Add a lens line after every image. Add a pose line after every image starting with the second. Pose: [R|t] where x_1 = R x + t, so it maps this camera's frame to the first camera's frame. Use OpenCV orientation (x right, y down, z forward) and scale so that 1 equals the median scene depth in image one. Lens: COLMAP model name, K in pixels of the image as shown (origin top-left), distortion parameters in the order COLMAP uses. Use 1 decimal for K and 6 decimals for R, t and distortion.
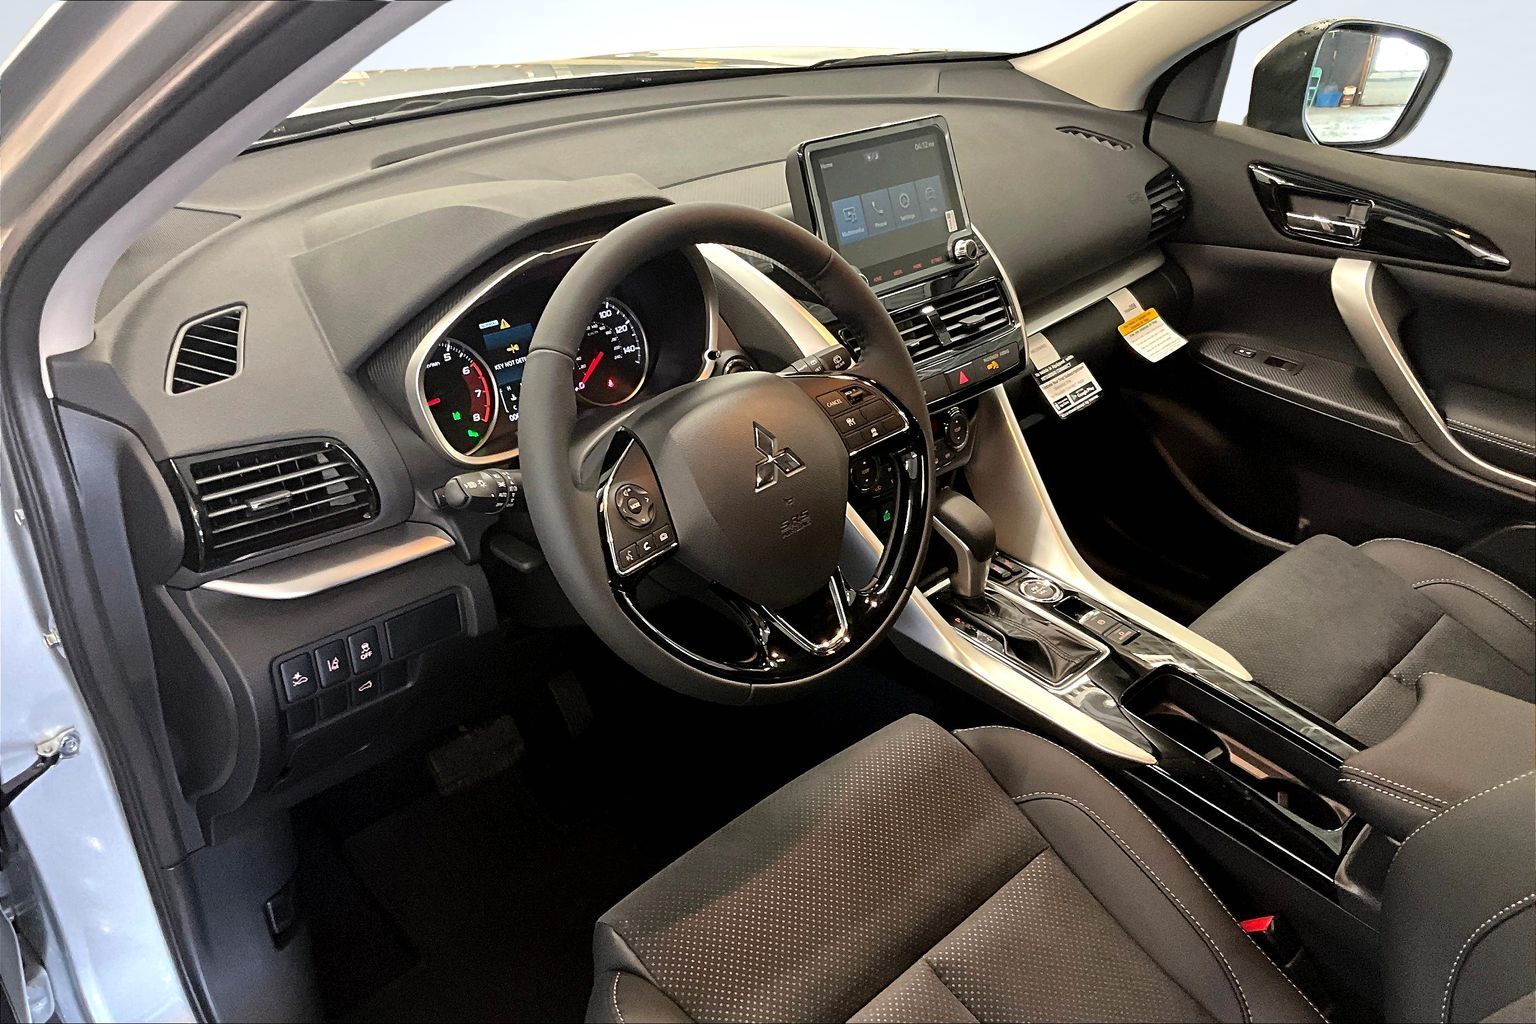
lens RADIAL K [[1279.3, 0, 768.0], [0, 1279.3, 512.0], [0, 0, 1]] dist [0.126582, -0.254728]
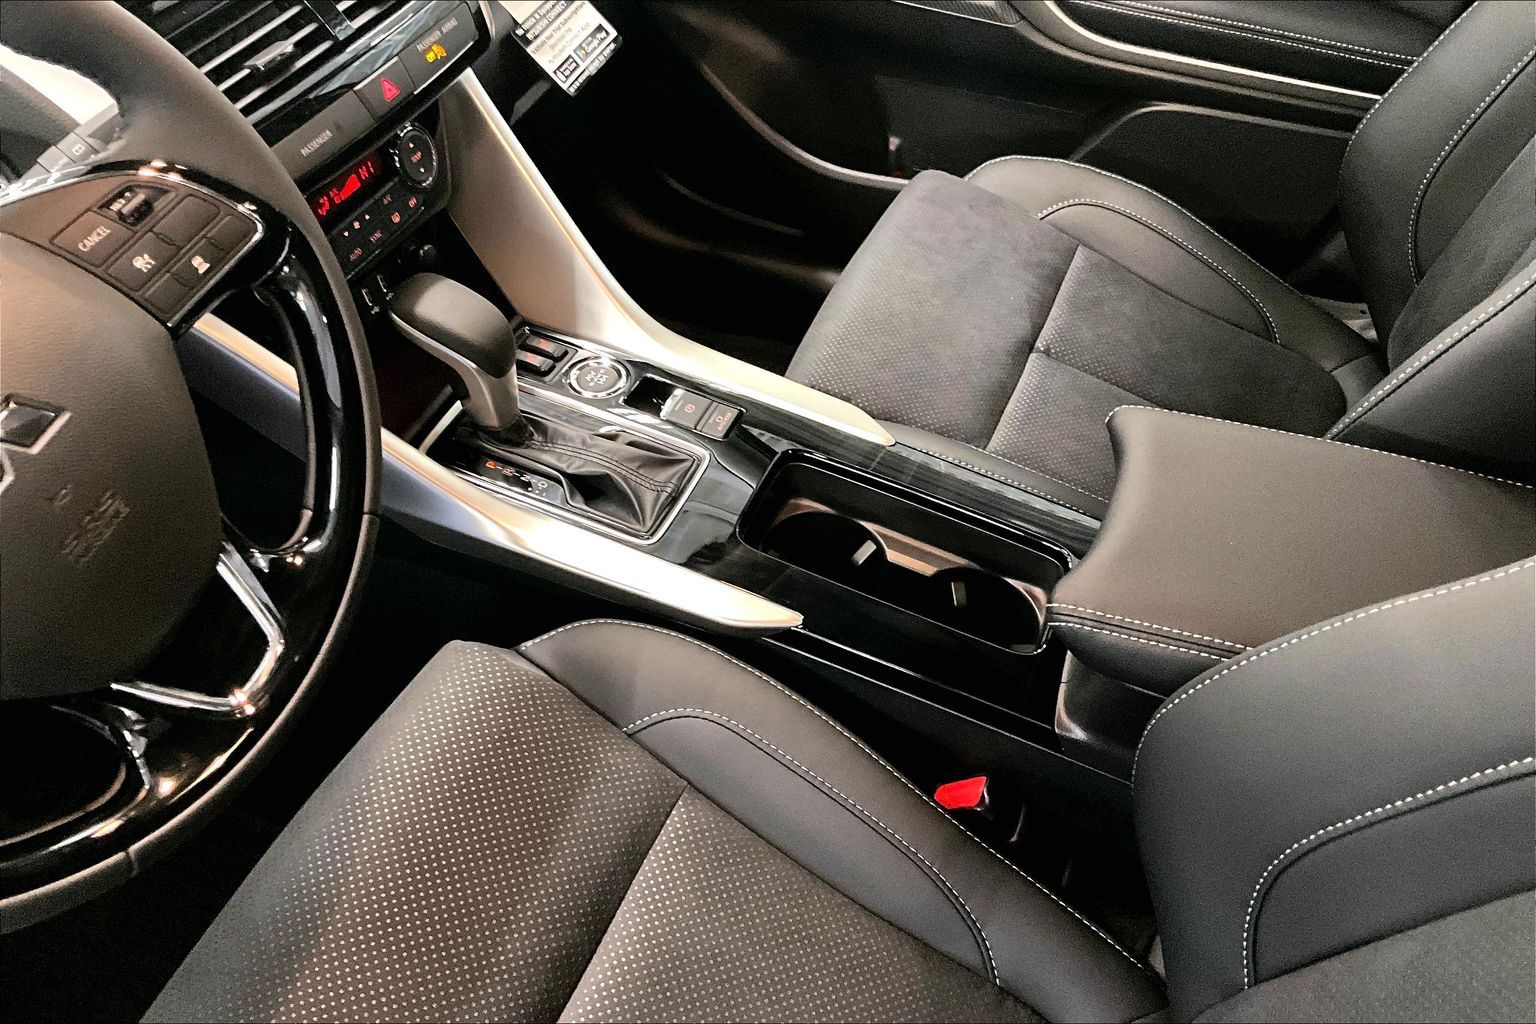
lens RADIAL K [[1279.3, 0, 768.0], [0, 1279.3, 512.0], [0, 0, 1]] dist [0.126582, -0.254728]
pose [[0.927663, -0.282109, 0.244654, 0.107764], [0.193813, 0.923763, 0.330300, -0.084901], [-0.319183, -0.258990, 0.911618, 0.322574]]
